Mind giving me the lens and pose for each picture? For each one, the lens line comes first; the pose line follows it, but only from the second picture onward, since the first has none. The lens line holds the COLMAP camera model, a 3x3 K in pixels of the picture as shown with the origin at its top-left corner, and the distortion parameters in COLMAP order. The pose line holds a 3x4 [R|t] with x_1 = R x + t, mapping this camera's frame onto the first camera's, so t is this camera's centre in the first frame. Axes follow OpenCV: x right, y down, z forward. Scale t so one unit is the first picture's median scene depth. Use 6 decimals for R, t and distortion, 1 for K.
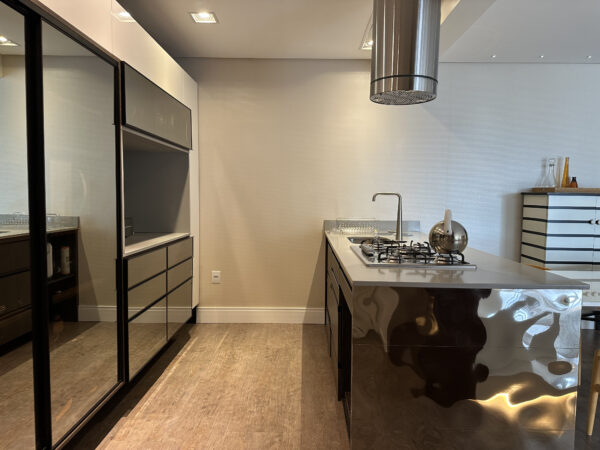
lens RADIAL K [[420.2, 0, 301.6], [0, 420.2, 223.9], [0, 0, 1]] dist [0.061841, -0.068546]
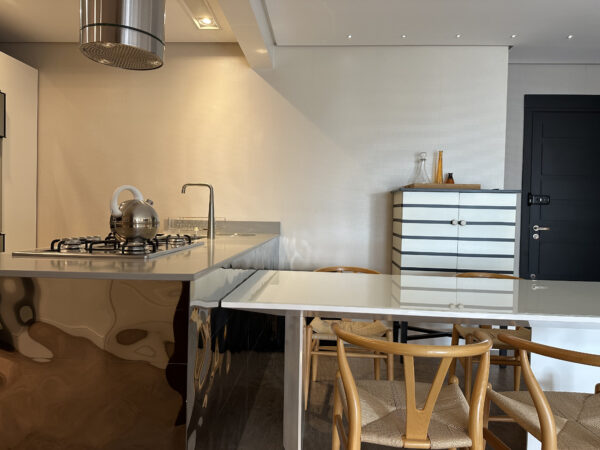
lens RADIAL K [[420.2, 0, 297.7], [0, 420.2, 225.3], [0, 0, 1]] dist [0.061841, -0.068546]
pose [[0.998779, 0.011408, -0.048072, 0.405566], [-0.013397, 0.999058, -0.041269, 0.041155], [0.047556, 0.041863, 0.997991, 0.130225]]
